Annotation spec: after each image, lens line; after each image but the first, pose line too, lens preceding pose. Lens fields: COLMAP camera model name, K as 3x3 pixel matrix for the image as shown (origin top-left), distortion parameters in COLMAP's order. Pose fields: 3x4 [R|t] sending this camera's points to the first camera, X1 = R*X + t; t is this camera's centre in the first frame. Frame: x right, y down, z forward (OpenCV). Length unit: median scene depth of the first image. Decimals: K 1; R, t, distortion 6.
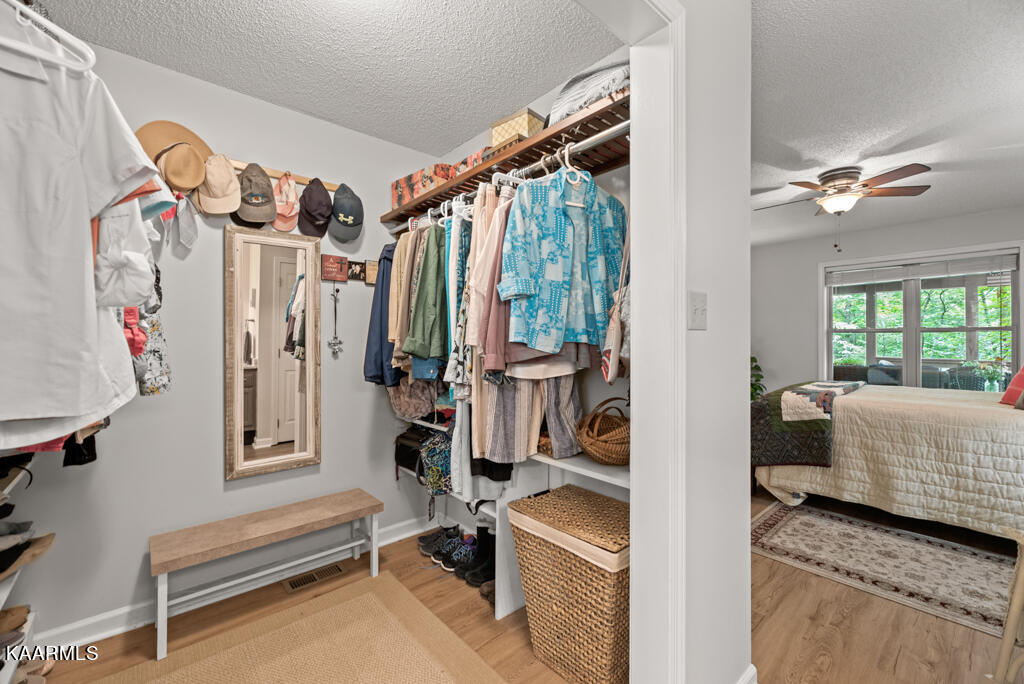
lens RADIAL K [[423.3, 0, 517.7], [0, 423.3, 341.2], [0, 0, 1]] dist [-0.001940, 0.000000]
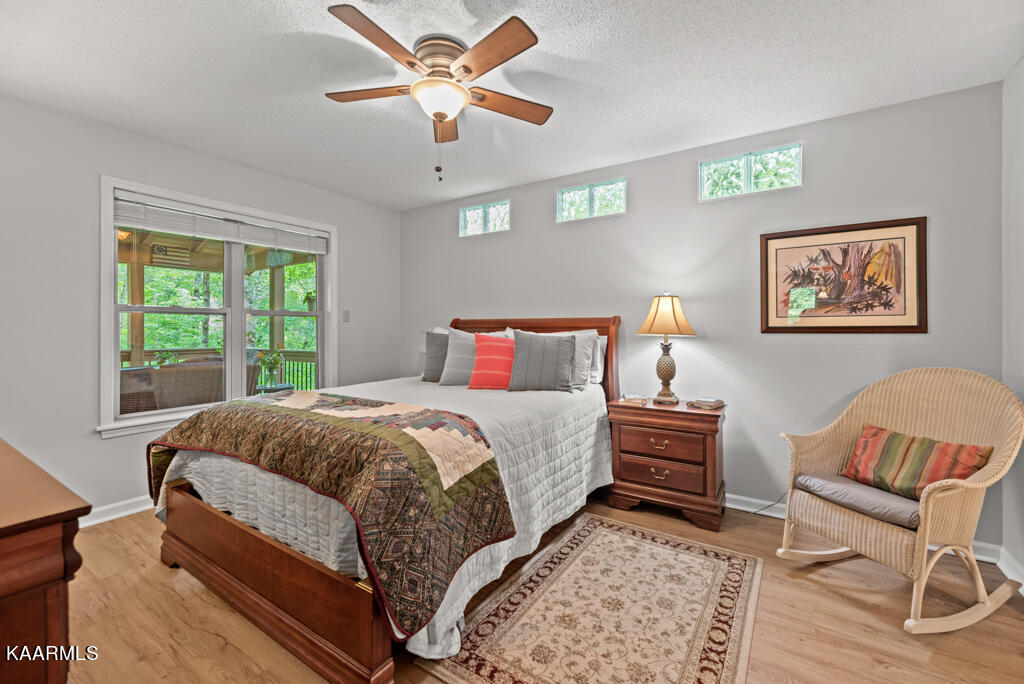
lens RADIAL K [[423.3, 0, 513.6], [0, 423.3, 328.3], [0, 0, 1]] dist [-0.001940, 0.000000]
pose [[-0.267905, -0.000711, 0.963445, 0.165450], [-0.004041, 0.999992, -0.000386, 0.002679], [-0.963437, -0.003997, -0.267906, 1.252785]]
